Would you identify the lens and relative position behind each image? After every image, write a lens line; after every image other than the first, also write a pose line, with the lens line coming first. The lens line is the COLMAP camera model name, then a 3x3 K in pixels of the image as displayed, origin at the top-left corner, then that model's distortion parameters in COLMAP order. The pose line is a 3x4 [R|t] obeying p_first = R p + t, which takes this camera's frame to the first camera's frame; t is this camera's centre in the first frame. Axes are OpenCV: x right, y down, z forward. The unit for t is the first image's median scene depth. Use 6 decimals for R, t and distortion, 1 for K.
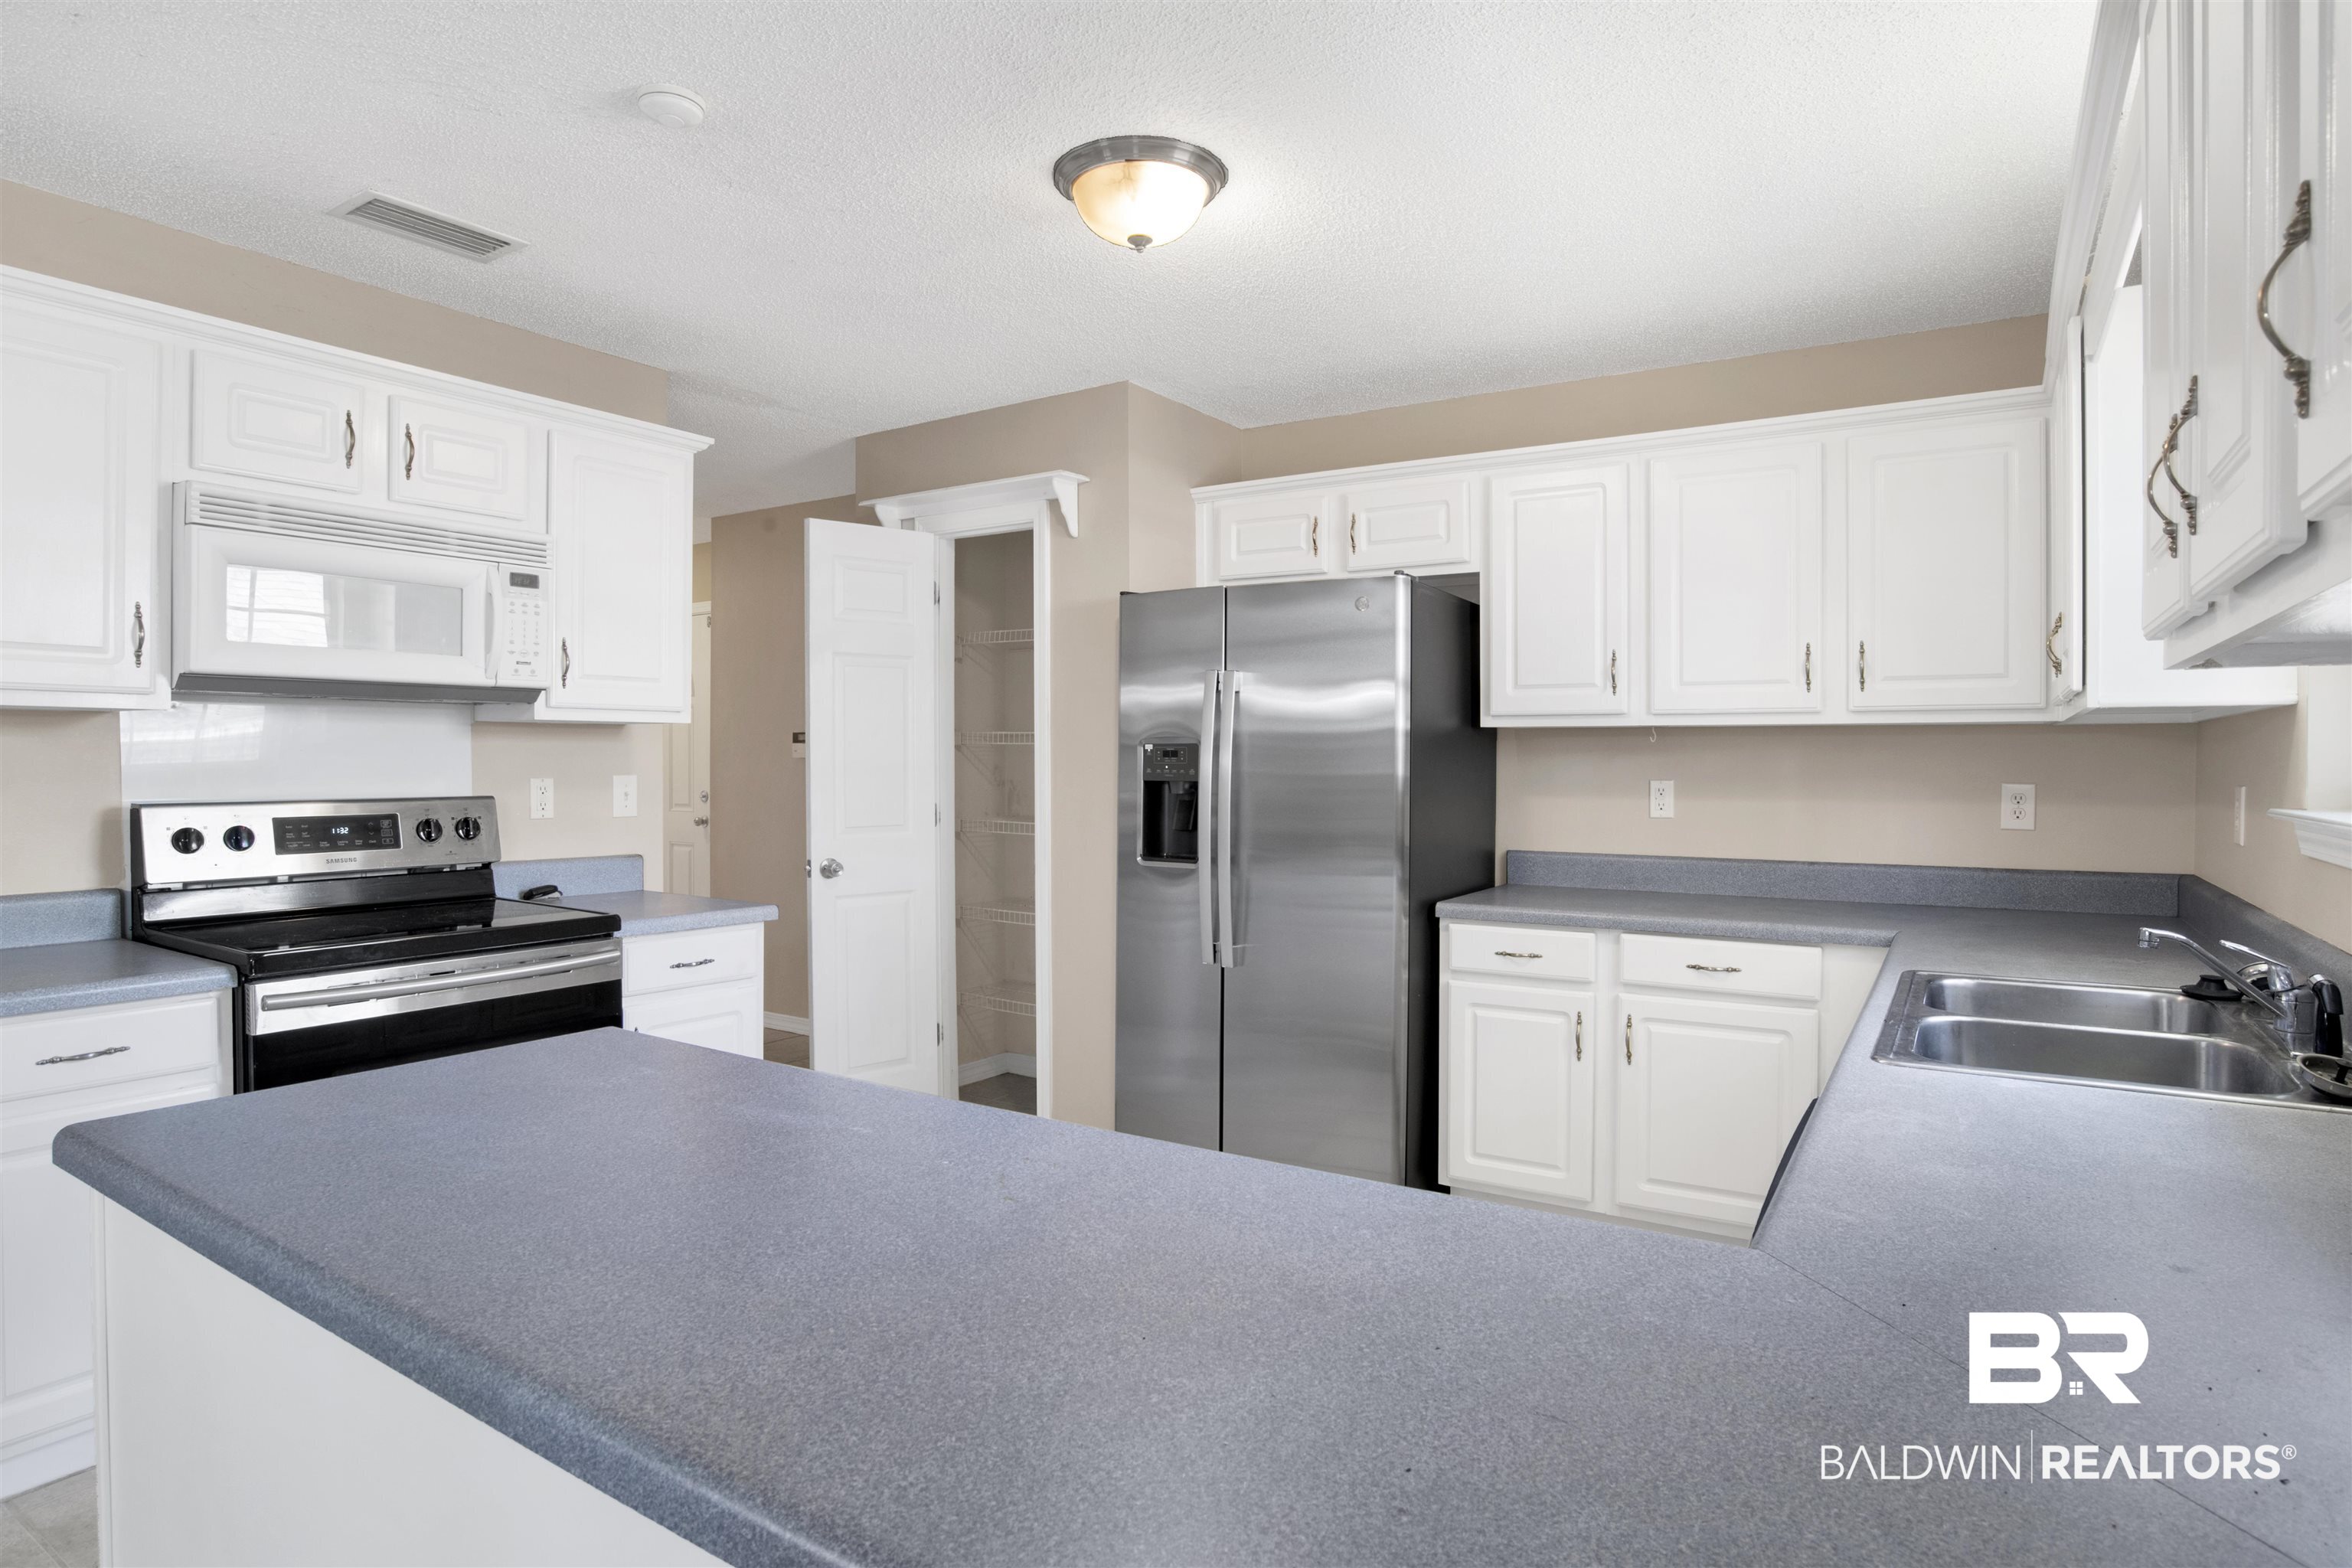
lens RADIAL K [[1262.4, 0, 1180.1], [0, 1262.4, 780.6], [0, 0, 1]] dist [-0.045313, 0.007036]
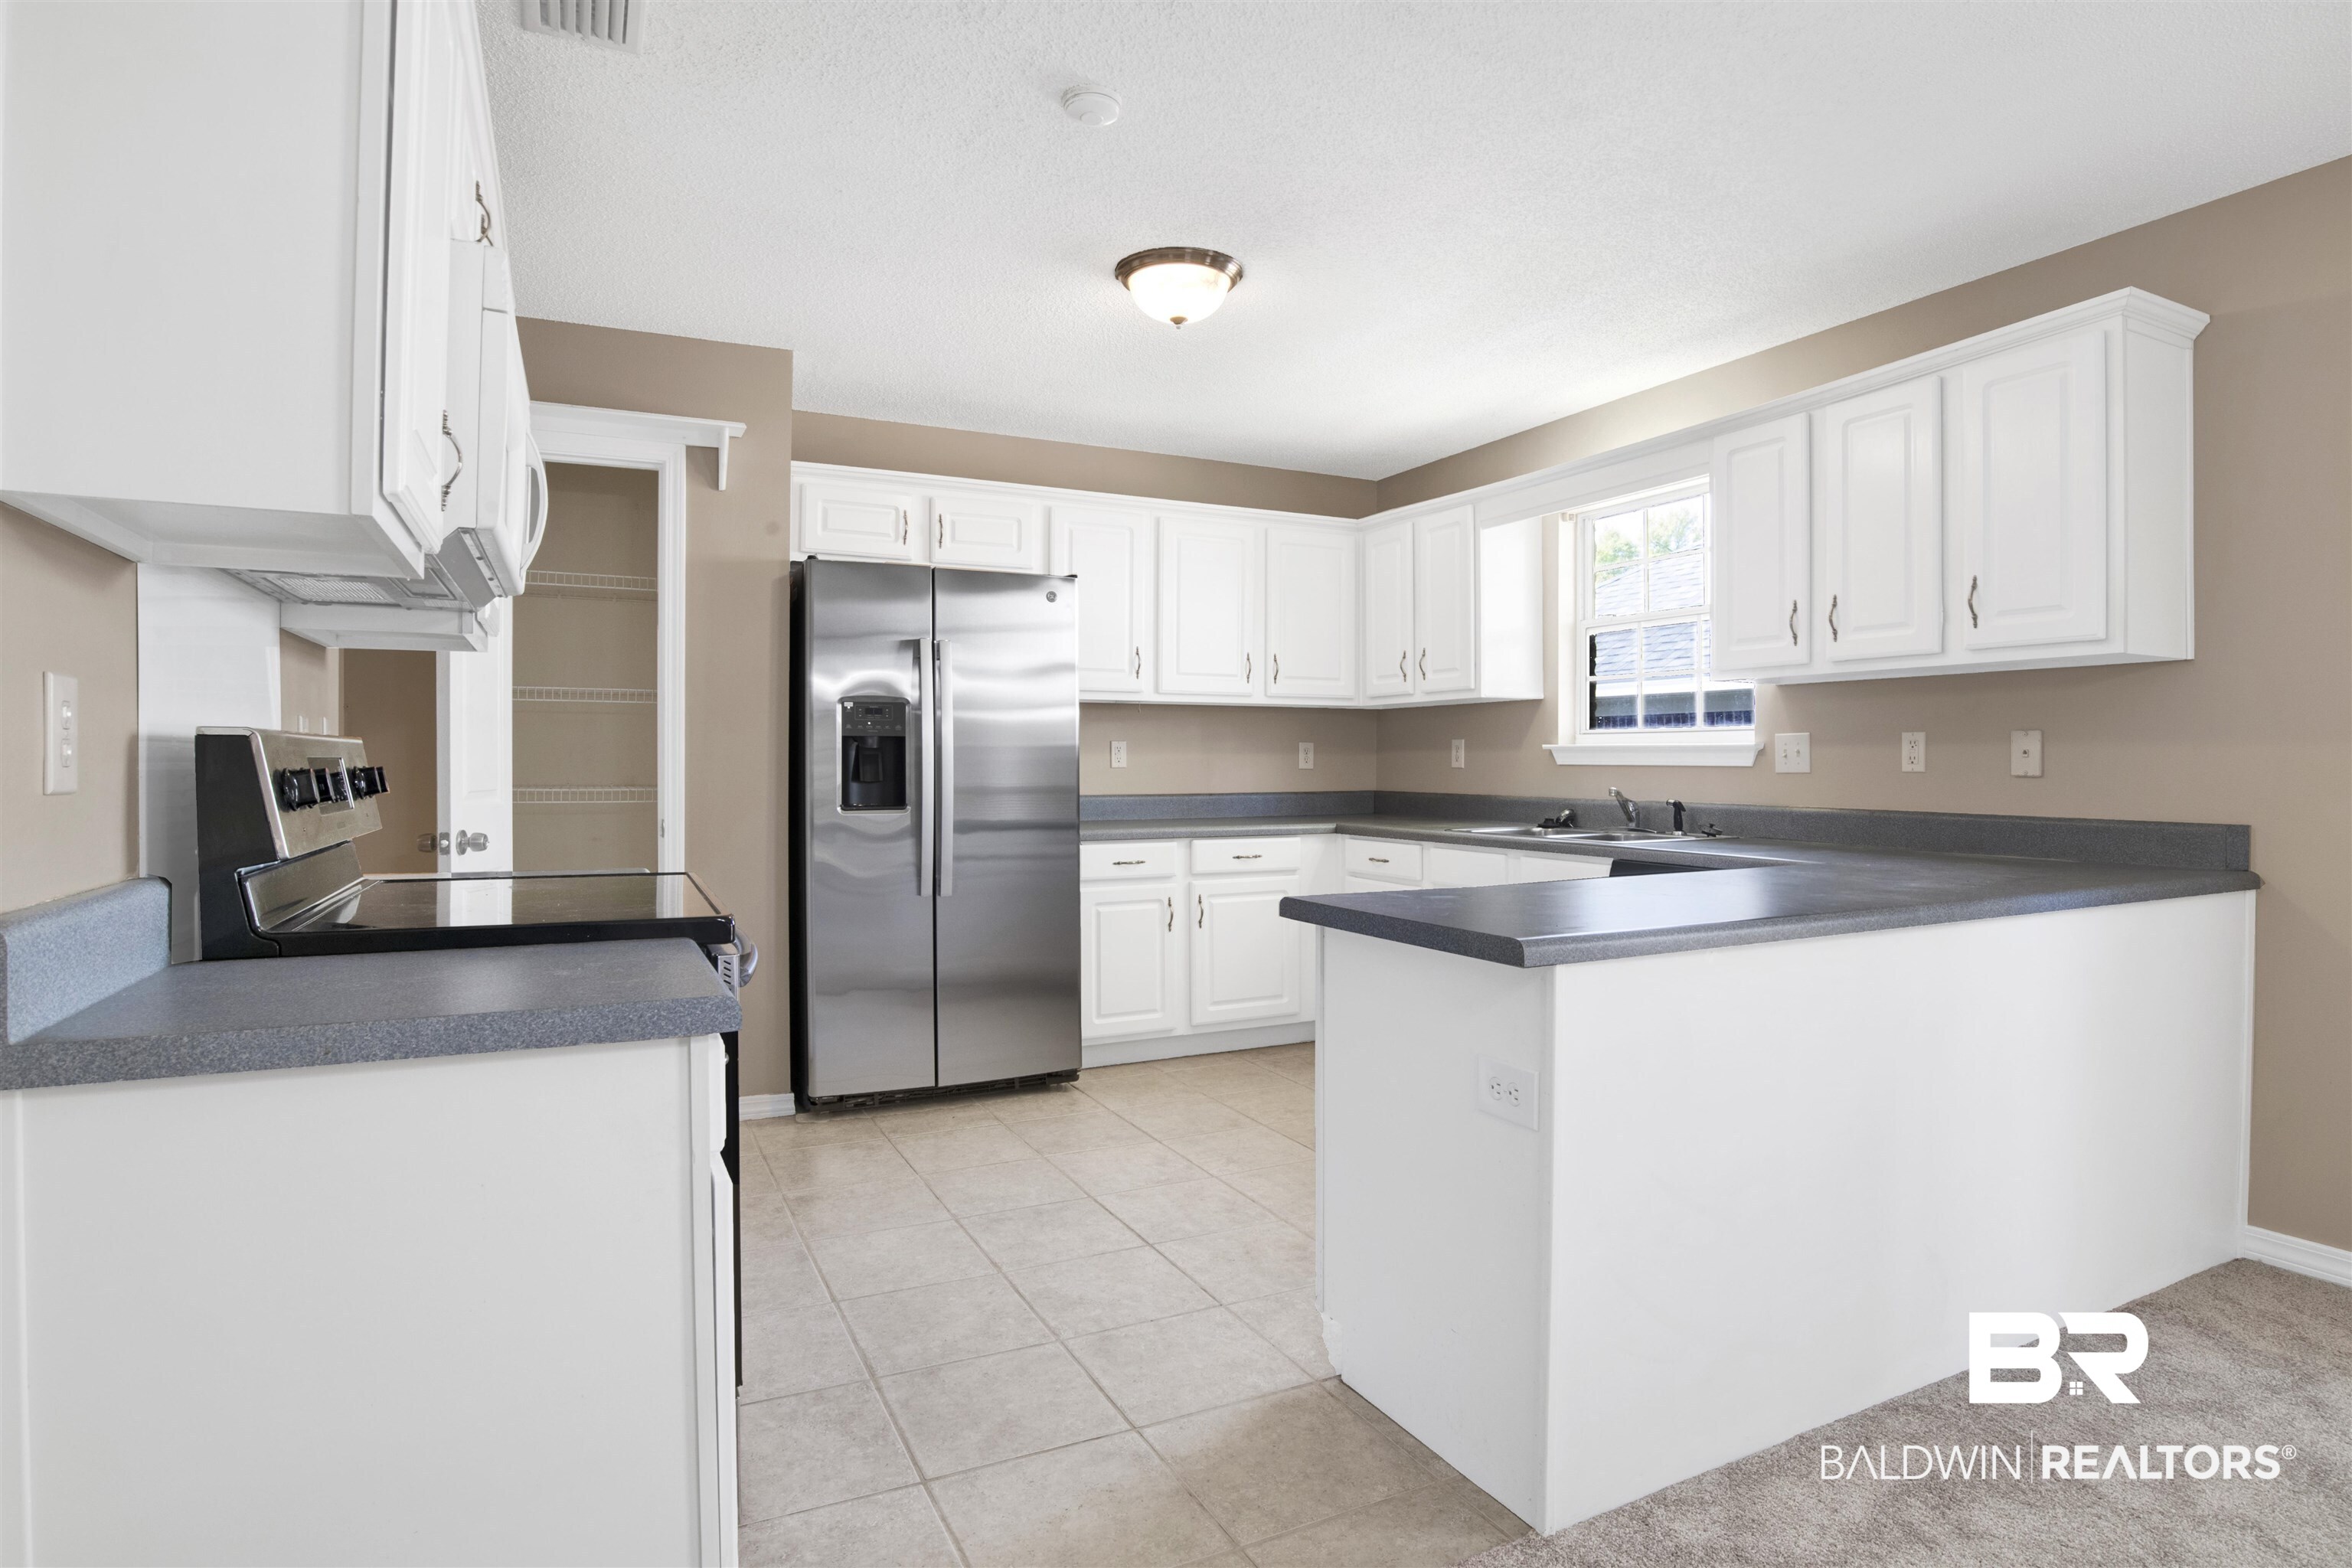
lens RADIAL K [[1262.4, 0, 1219.1], [0, 1262.4, 758.5], [0, 0, 1]] dist [-0.045313, 0.007036]
pose [[0.501877, -0.000503, 0.864939, -0.848942], [0.017421, 0.999803, -0.009527, 0.037277], [-0.864764, 0.019849, 0.501787, 0.207191]]
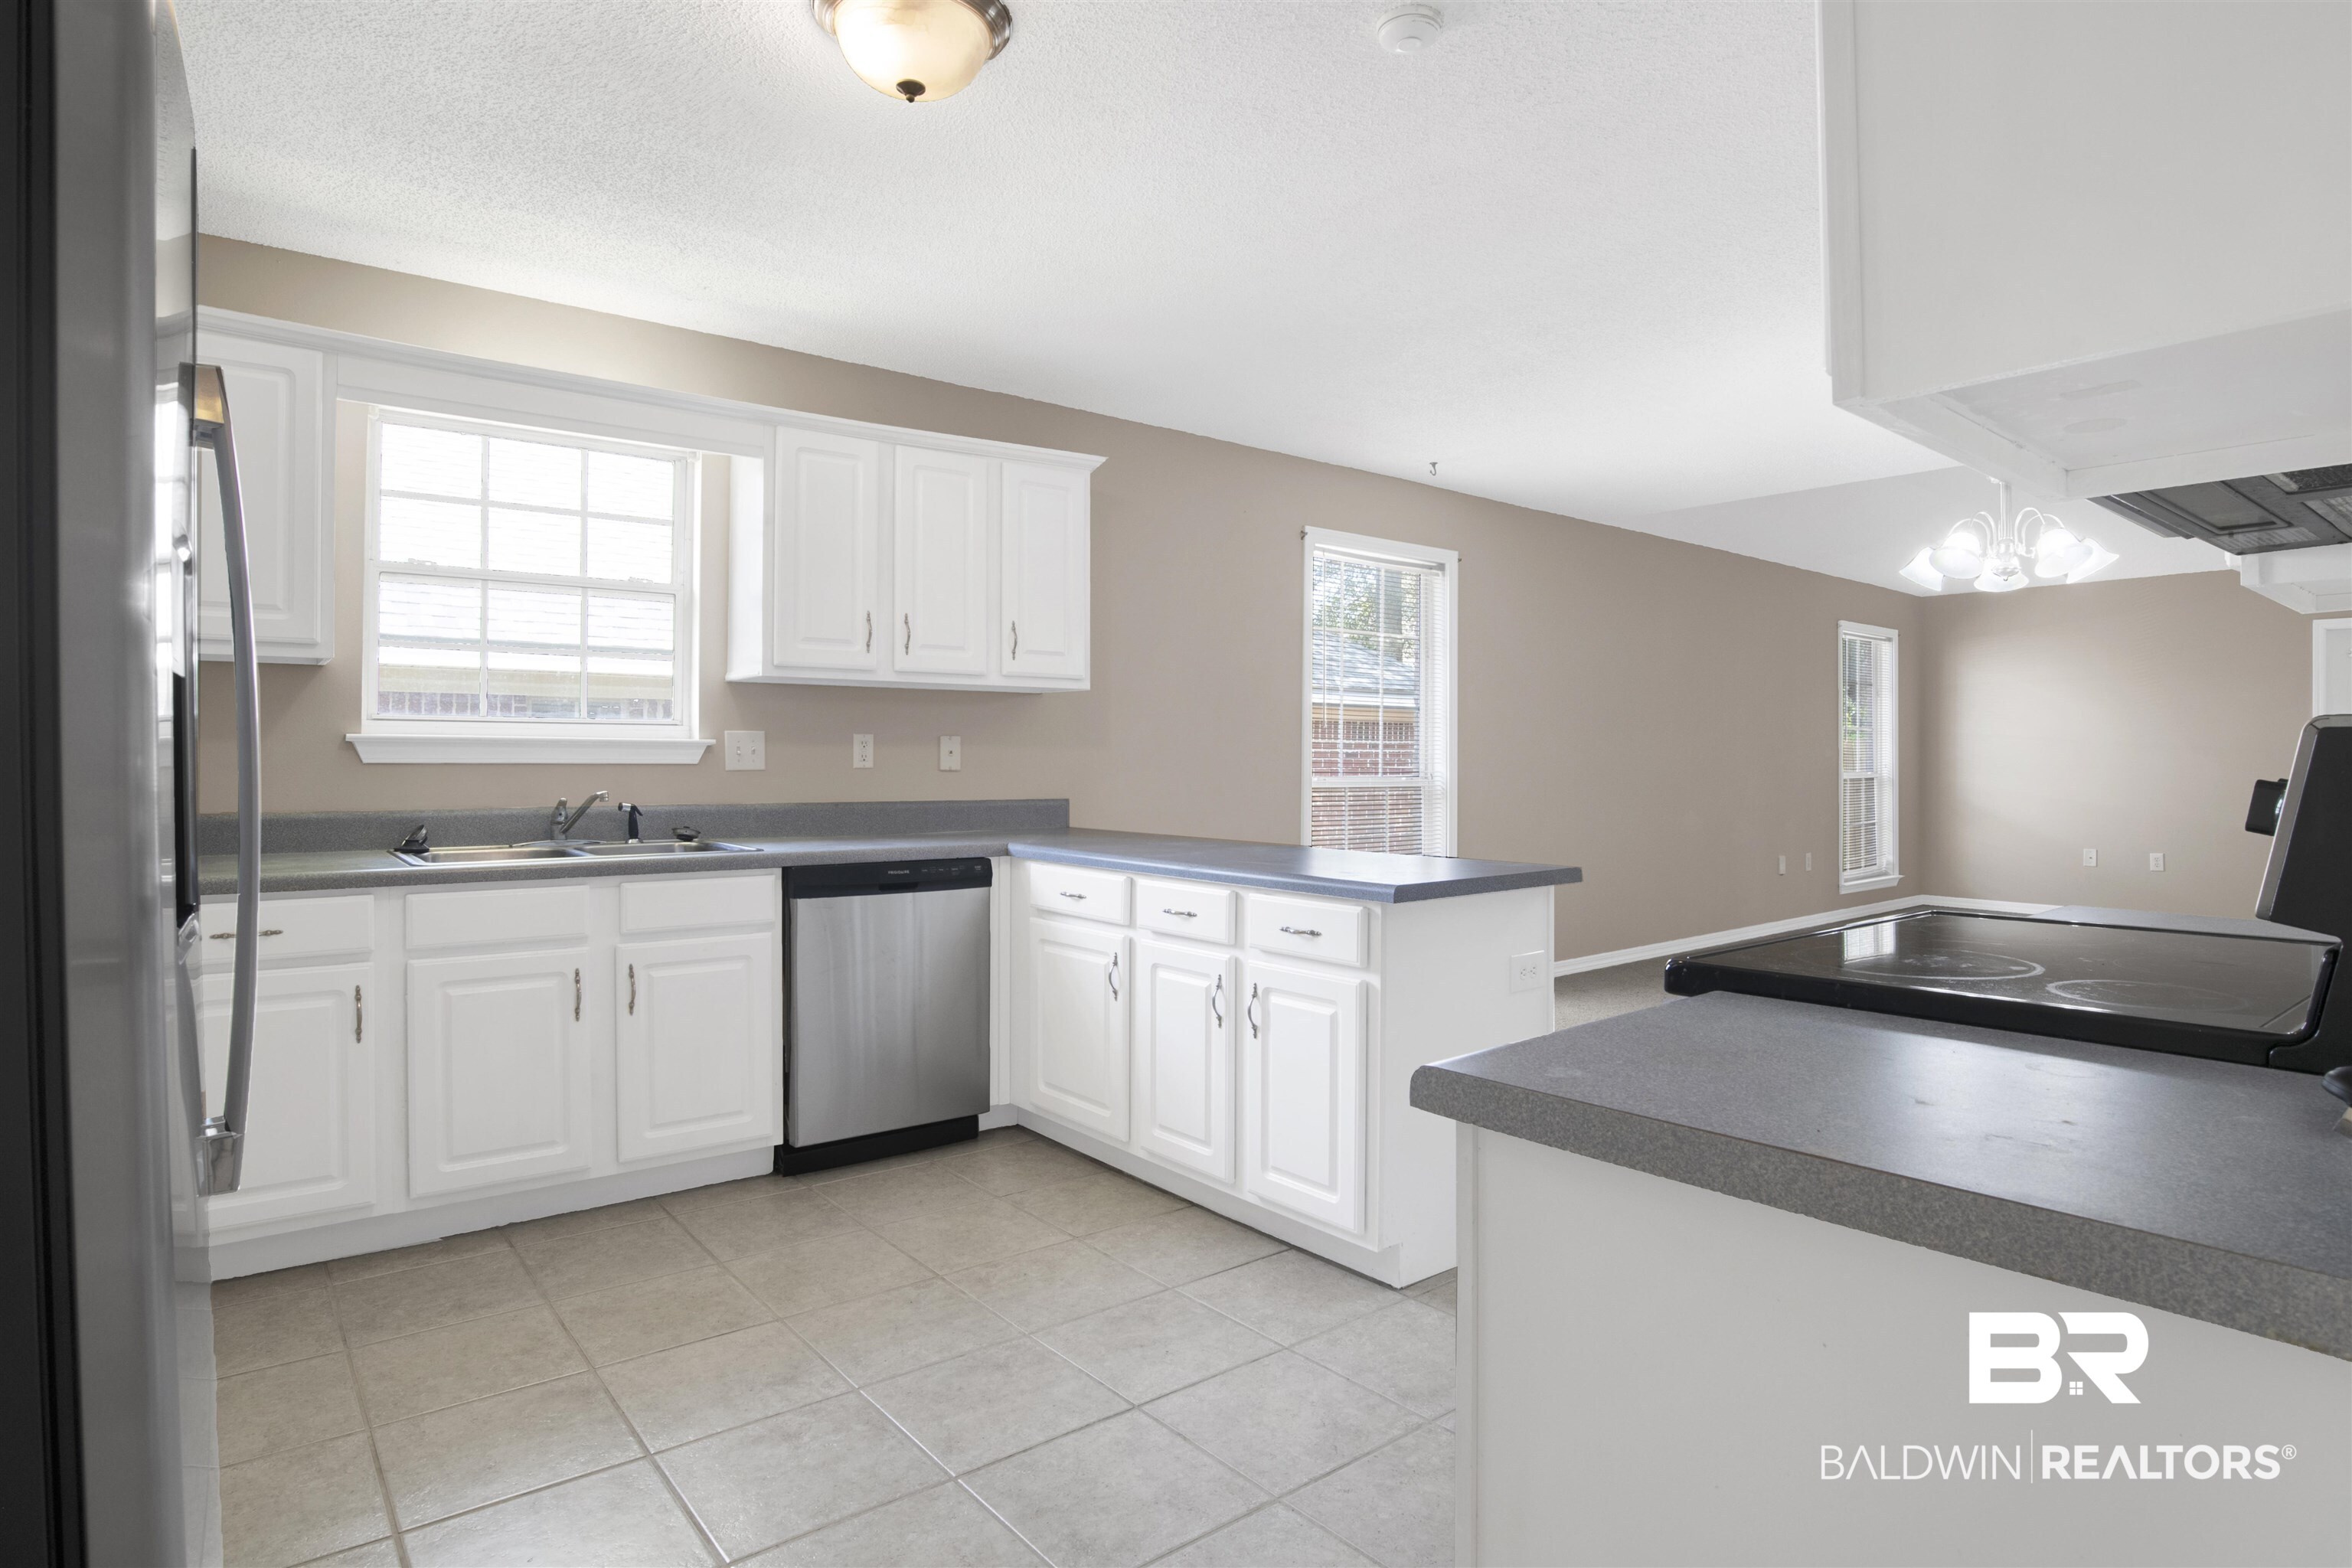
lens RADIAL K [[1262.4, 0, 1173.8], [0, 1262.4, 761.7], [0, 0, 1]] dist [-0.045313, 0.007036]
pose [[-0.945527, -0.004866, 0.325508, -0.366694], [0.001540, 0.999810, 0.019418, 0.019552], [-0.325541, 0.018861, -0.945340, 1.249087]]
